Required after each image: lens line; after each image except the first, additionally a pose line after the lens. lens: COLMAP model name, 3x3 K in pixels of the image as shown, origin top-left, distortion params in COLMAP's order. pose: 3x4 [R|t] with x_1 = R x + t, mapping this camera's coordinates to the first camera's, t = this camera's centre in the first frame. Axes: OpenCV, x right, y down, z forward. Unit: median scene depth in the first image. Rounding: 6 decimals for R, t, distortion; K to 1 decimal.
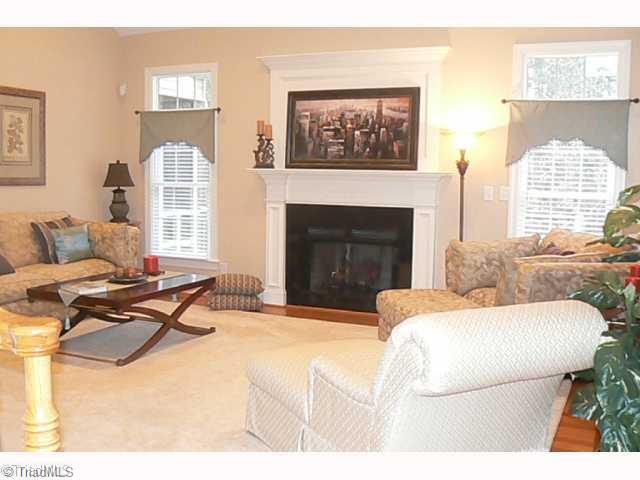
lens RADIAL K [[693.9, 0, 320.0], [0, 693.9, 240.0], [0, 0, 1]] dist [-0.194621, 0.202489]
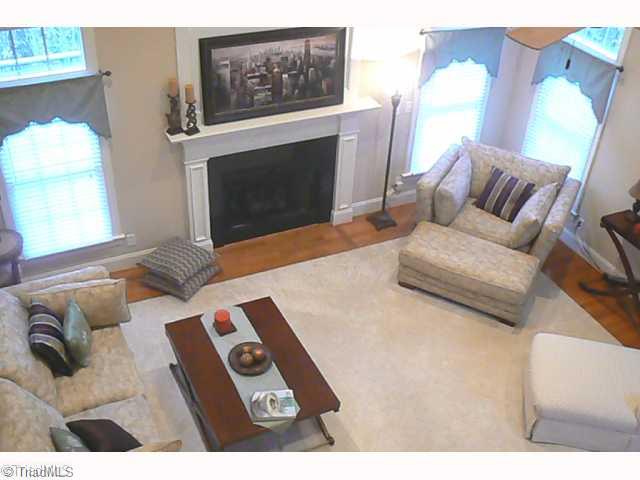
lens RADIAL K [[693.9, 0, 320.0], [0, 693.9, 240.0], [0, 0, 1]] dist [-0.194621, 0.202489]
pose [[0.630171, -0.441404, 0.638785, -0.610878], [0.029523, 0.835719, 0.548363, -0.480465], [-0.775895, -0.326704, 0.539678, 0.391493]]
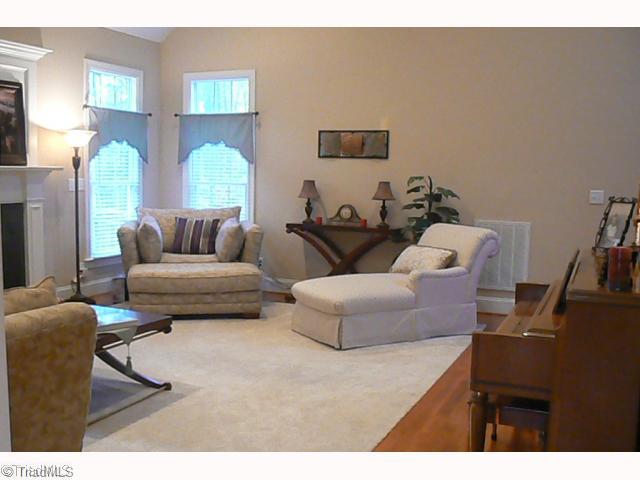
lens RADIAL K [[693.9, 0, 320.0], [0, 693.9, 240.0], [0, 0, 1]] dist [-0.194621, 0.202489]
pose [[-0.031095, -0.114015, 0.992992, -0.845310], [0.077045, 0.990243, 0.116112, -0.071833], [-0.996543, 0.080116, -0.022008, 0.580134]]
